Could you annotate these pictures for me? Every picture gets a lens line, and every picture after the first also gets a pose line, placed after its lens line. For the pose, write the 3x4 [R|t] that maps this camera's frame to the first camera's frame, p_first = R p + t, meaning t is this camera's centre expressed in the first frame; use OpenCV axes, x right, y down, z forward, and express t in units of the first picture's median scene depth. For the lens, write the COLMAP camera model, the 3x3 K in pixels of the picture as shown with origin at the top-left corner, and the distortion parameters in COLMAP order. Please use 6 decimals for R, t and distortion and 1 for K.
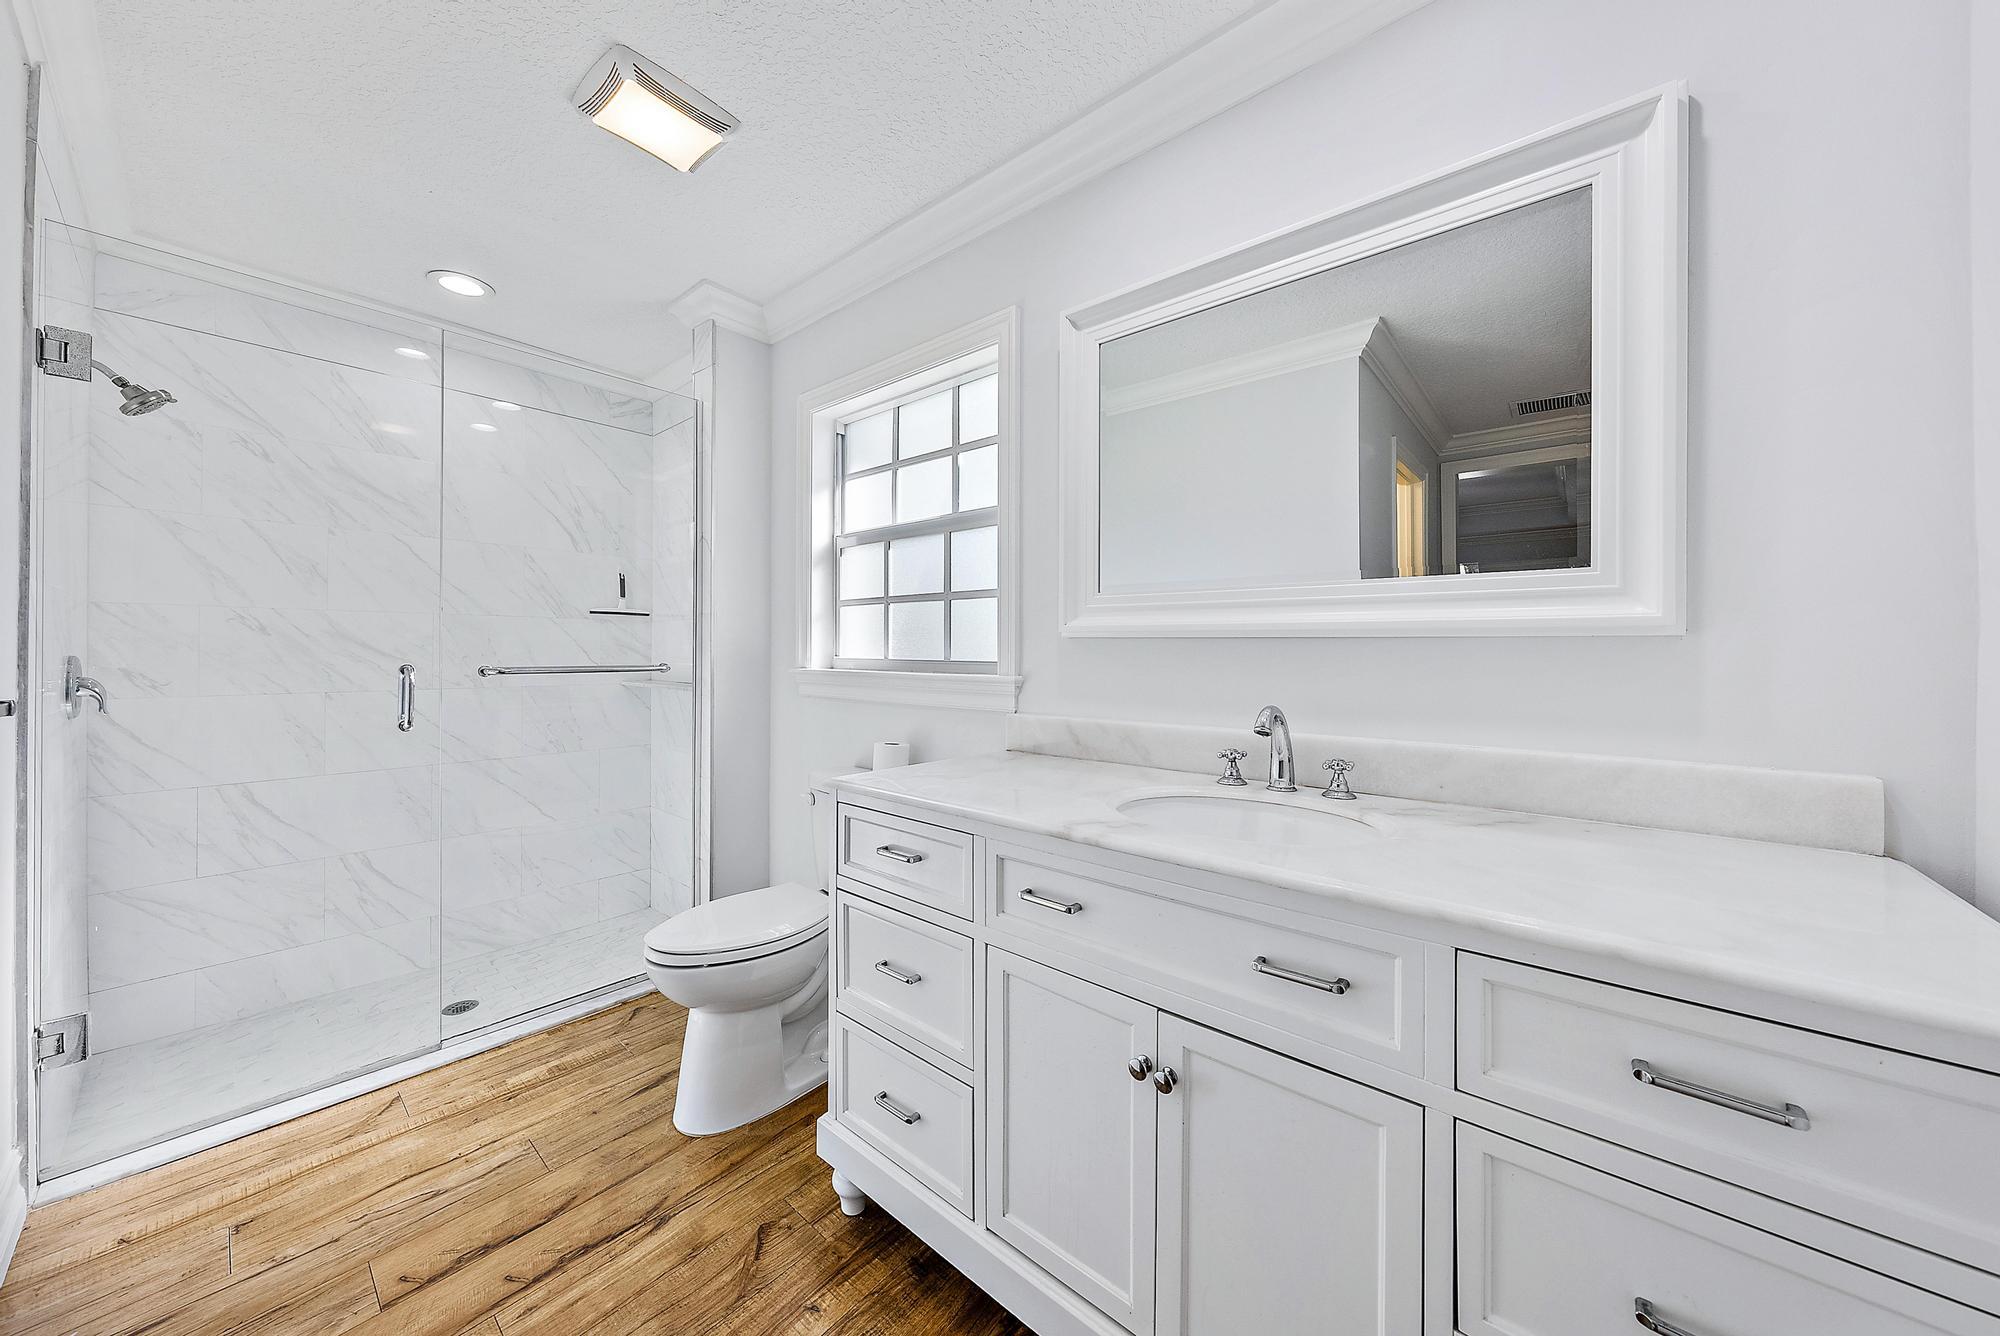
lens RADIAL K [[672.3, 0, 1027.7], [0, 672.3, 644.6], [0, 0, 1]] dist [-0.000453, 0.000302]
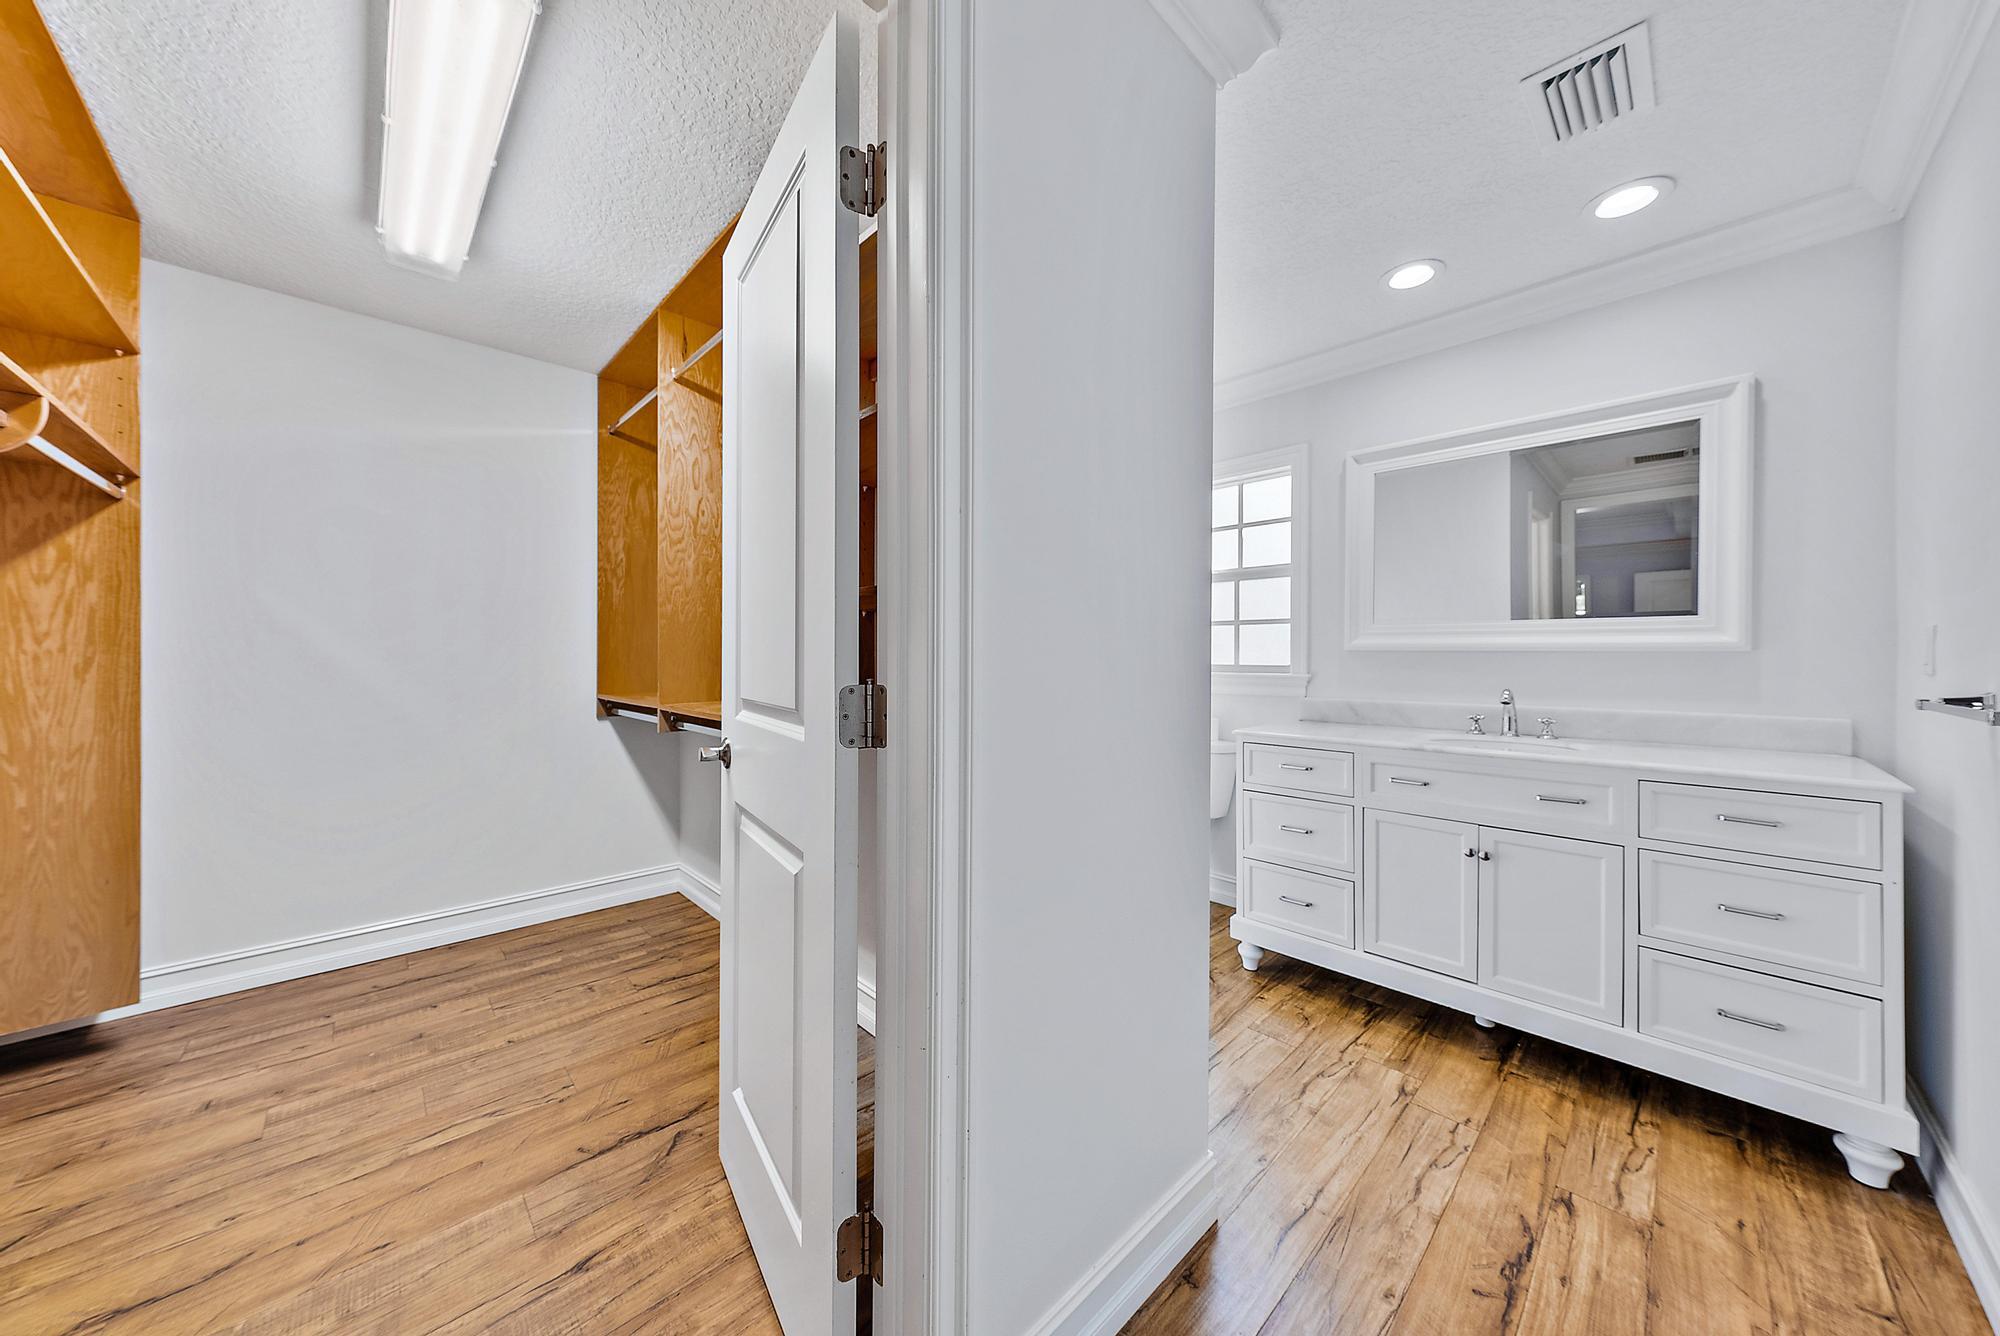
lens RADIAL K [[672.3, 0, 1011.5], [0, 672.3, 656.0], [0, 0, 1]] dist [-0.000453, 0.000302]
pose [[0.995042, -0.004043, -0.099376, -0.837727], [0.004892, 0.999954, 0.008301, -0.021011], [0.099338, -0.008745, 0.995015, -1.000470]]
